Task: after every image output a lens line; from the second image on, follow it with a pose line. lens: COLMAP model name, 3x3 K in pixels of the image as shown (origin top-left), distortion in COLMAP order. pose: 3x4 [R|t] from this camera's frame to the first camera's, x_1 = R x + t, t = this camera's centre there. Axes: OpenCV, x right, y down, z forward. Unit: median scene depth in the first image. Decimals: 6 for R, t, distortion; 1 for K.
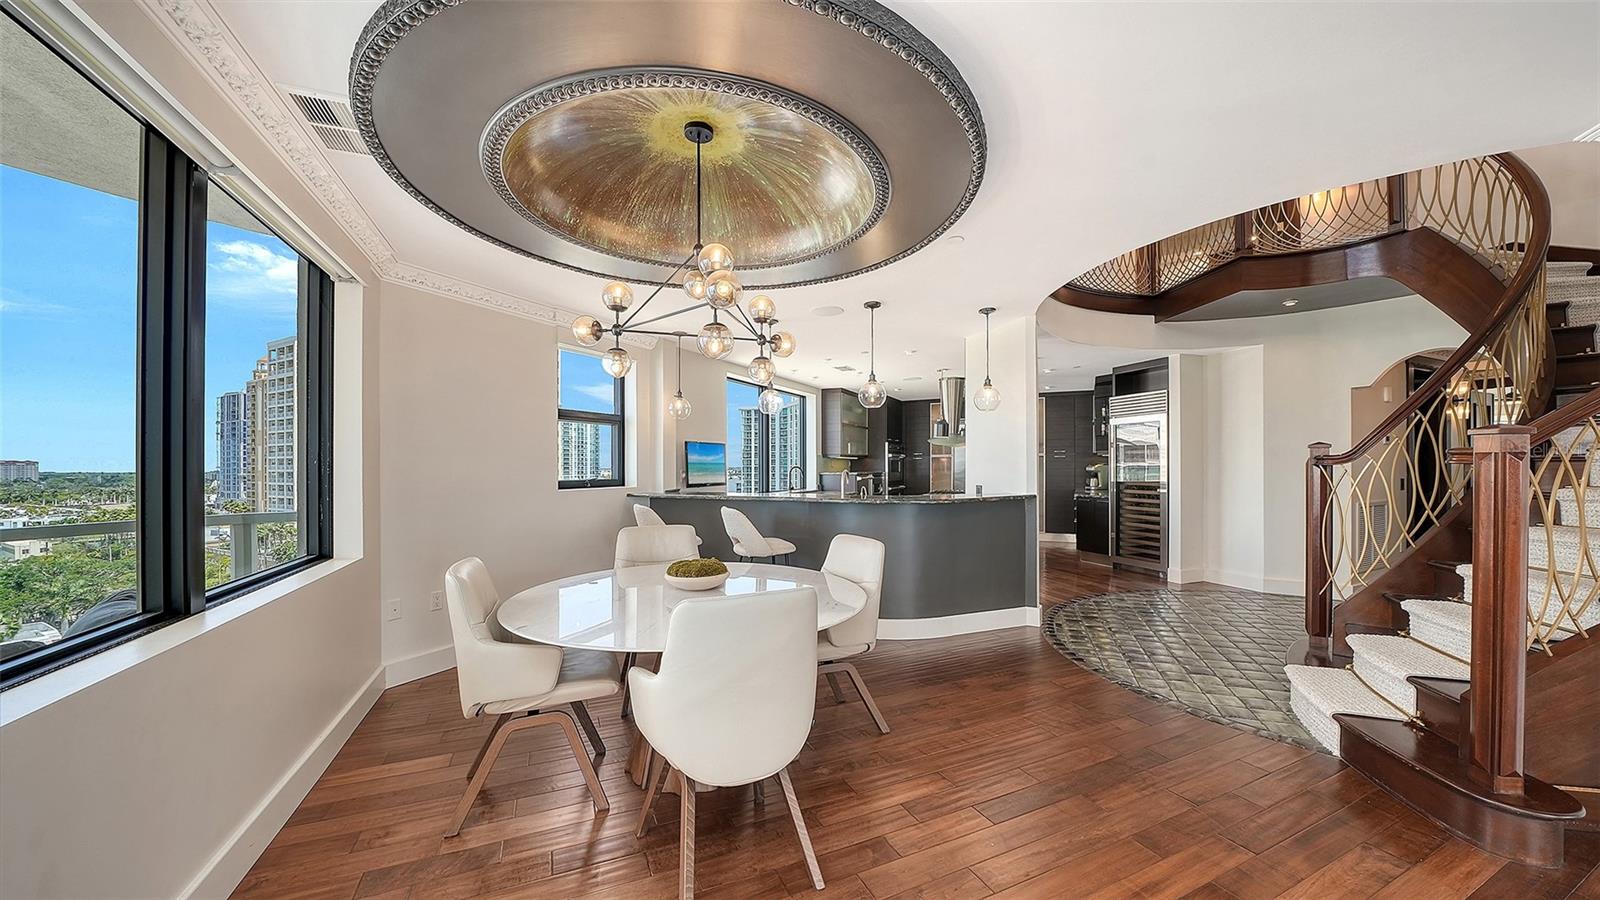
lens RADIAL K [[552.1, 0, 796.6], [0, 552.1, 461.0], [0, 0, 1]] dist [-0.025653, 0.000001]
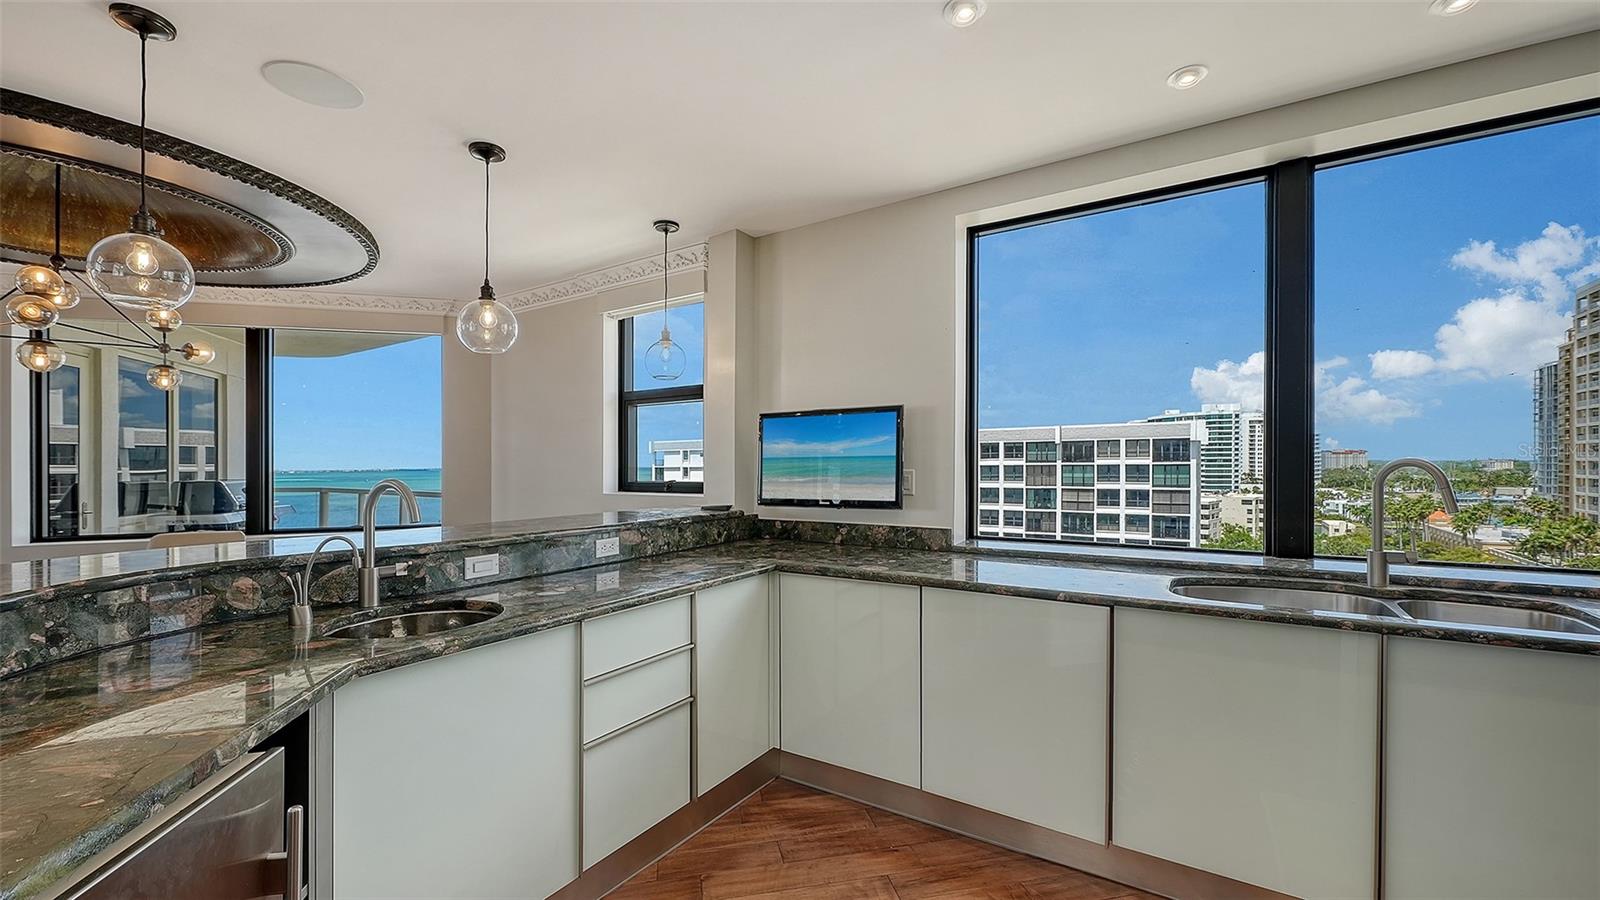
lens RADIAL K [[654.8, 0, 794.5], [0, 654.8, 470.2], [0, 0, 1]] dist [0.000950, -0.000048]
pose [[-0.106371, 0.017308, -0.994176, 0.325543], [0.016104, 0.999747, 0.015682, 0.005705], [0.994196, -0.014343, -0.106623, 0.890860]]
